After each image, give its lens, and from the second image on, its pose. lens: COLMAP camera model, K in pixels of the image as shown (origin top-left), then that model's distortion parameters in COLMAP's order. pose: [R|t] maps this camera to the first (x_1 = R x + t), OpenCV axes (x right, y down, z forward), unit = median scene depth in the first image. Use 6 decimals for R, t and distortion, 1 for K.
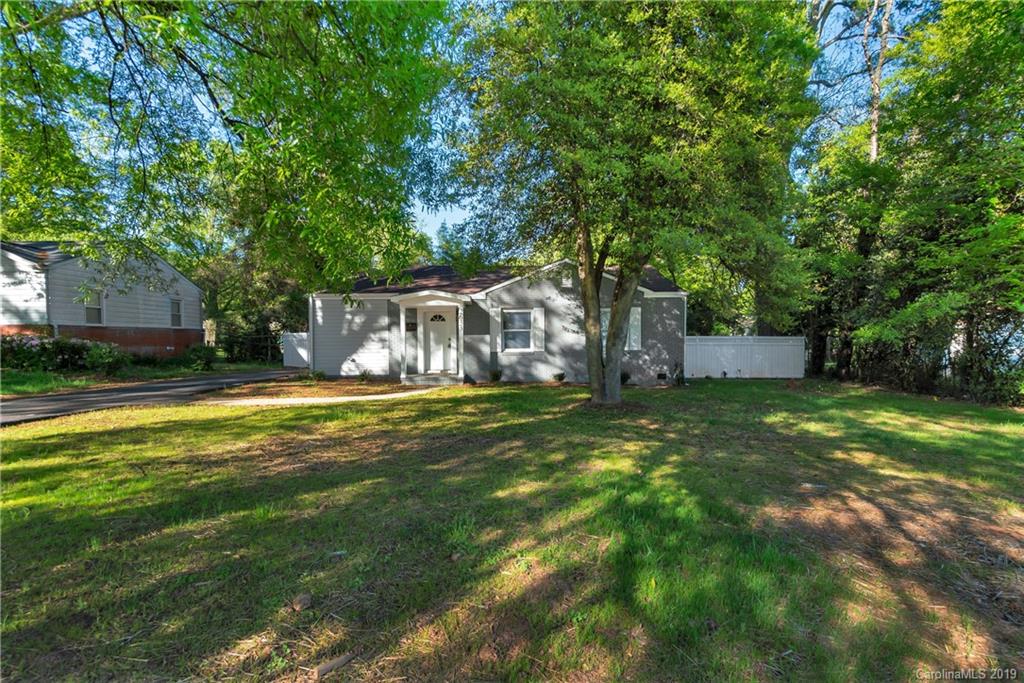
lens RADIAL K [[441.7, 0, 516.5], [0, 441.7, 342.0], [0, 0, 1]] dist [-0.001700, 0.000108]
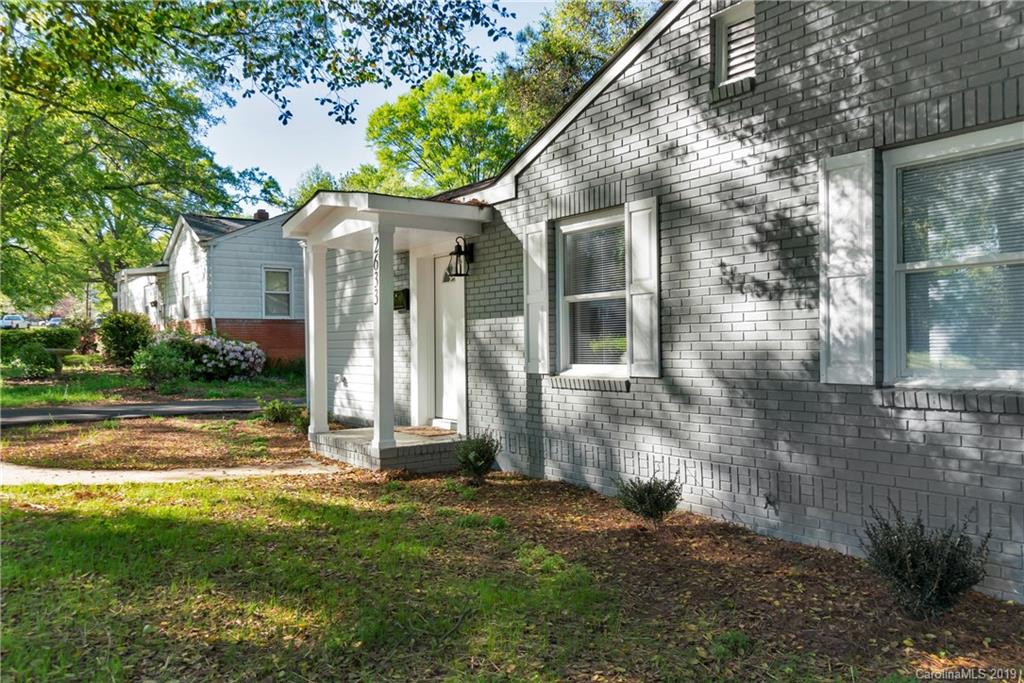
lens RADIAL K [[791.1, 0, 528.5], [0, 791.1, 348.1], [0, 0, 1]] dist [-0.006294, 0.008256]
pose [[0.552178, 0.006469, -0.833701, 0.457002], [-0.000915, 0.999974, 0.007153, 0.001284], [0.833726, -0.003187, 0.552170, 0.852391]]
